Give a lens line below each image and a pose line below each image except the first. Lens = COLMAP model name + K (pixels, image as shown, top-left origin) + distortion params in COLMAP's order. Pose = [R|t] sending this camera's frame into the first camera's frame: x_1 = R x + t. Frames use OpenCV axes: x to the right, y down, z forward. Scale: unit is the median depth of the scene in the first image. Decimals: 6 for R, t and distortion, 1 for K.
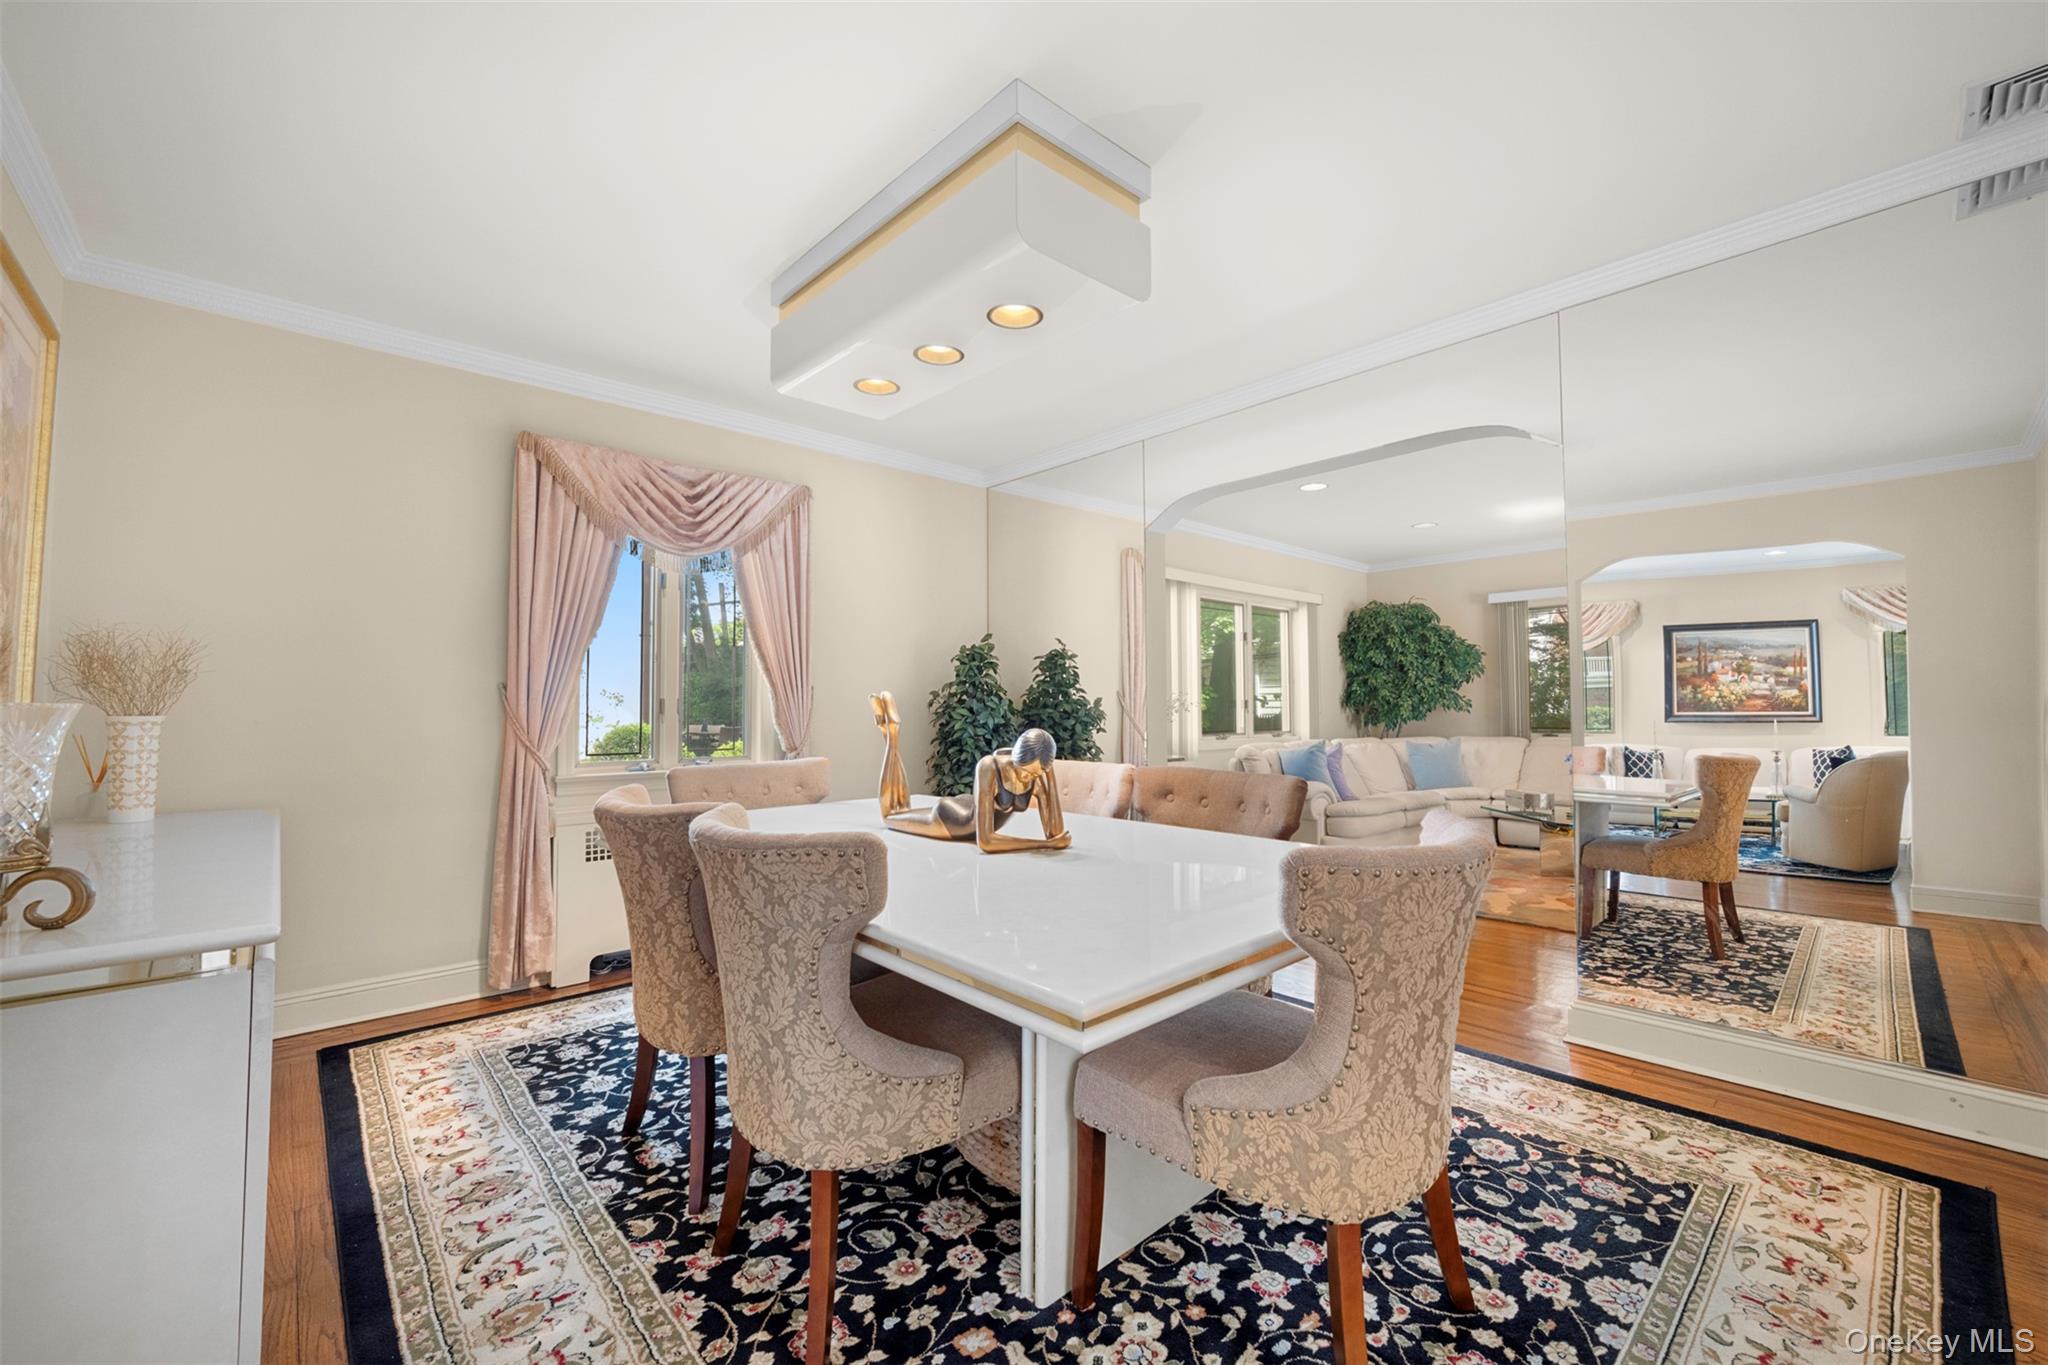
lens RADIAL K [[813.4, 0, 1028.5], [0, 813.4, 687.6], [0, 0, 1]] dist [-0.001006, -0.000009]
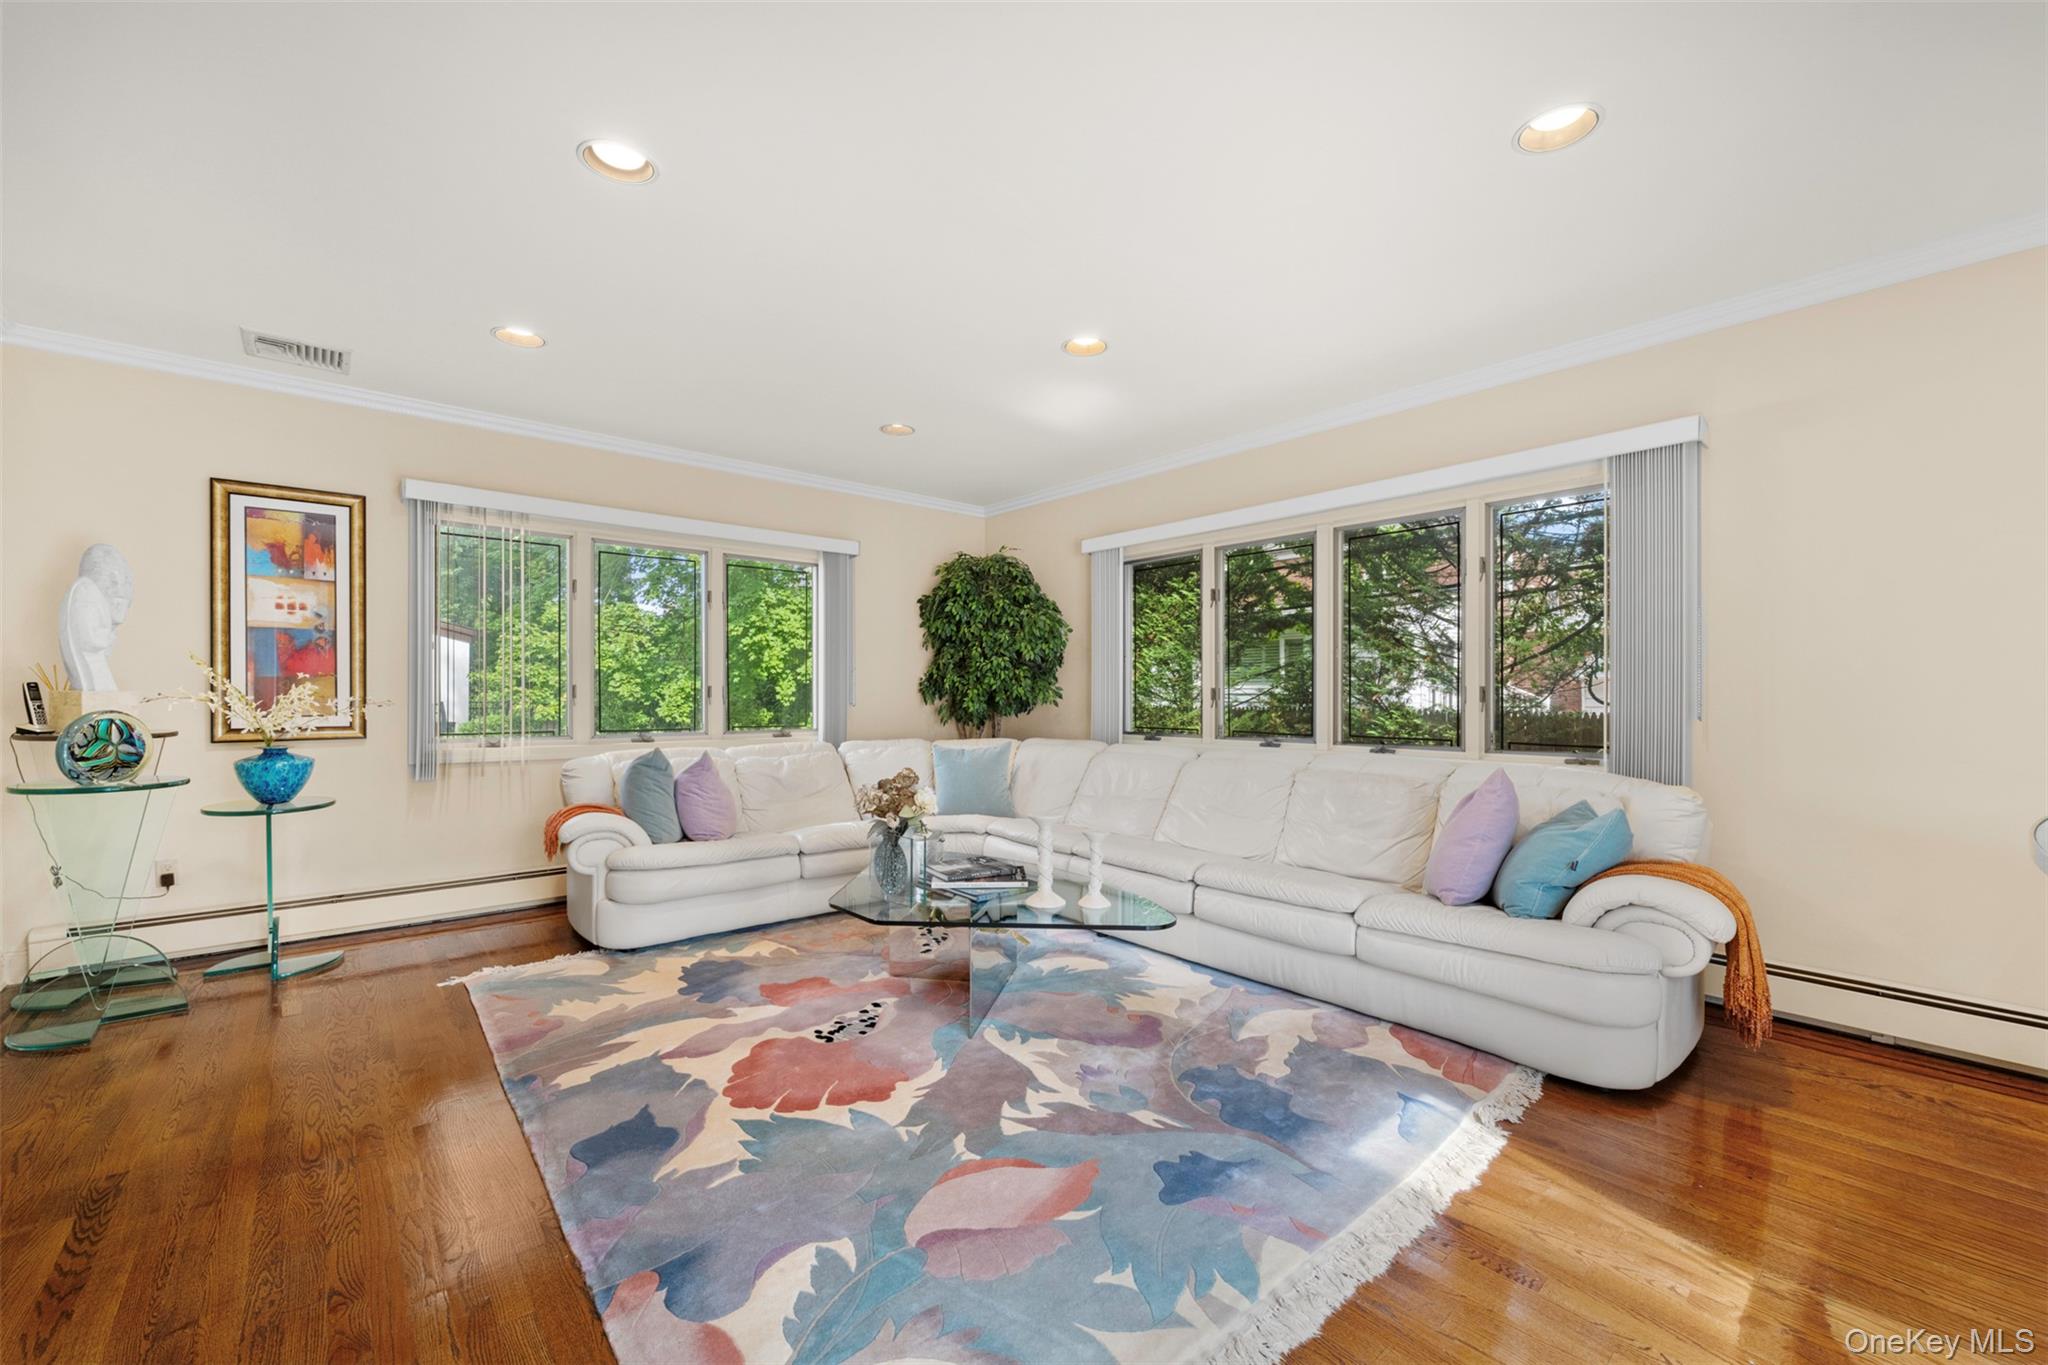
lens RADIAL K [[813.4, 0, 1028.5], [0, 813.4, 687.6], [0, 0, 1]] dist [-0.001006, -0.000009]
pose [[0.999853, 0.005403, -0.016284, 0.529592], [-0.005039, 0.999738, 0.022319, -0.001011], [0.016401, -0.022234, 0.999618, 0.278929]]
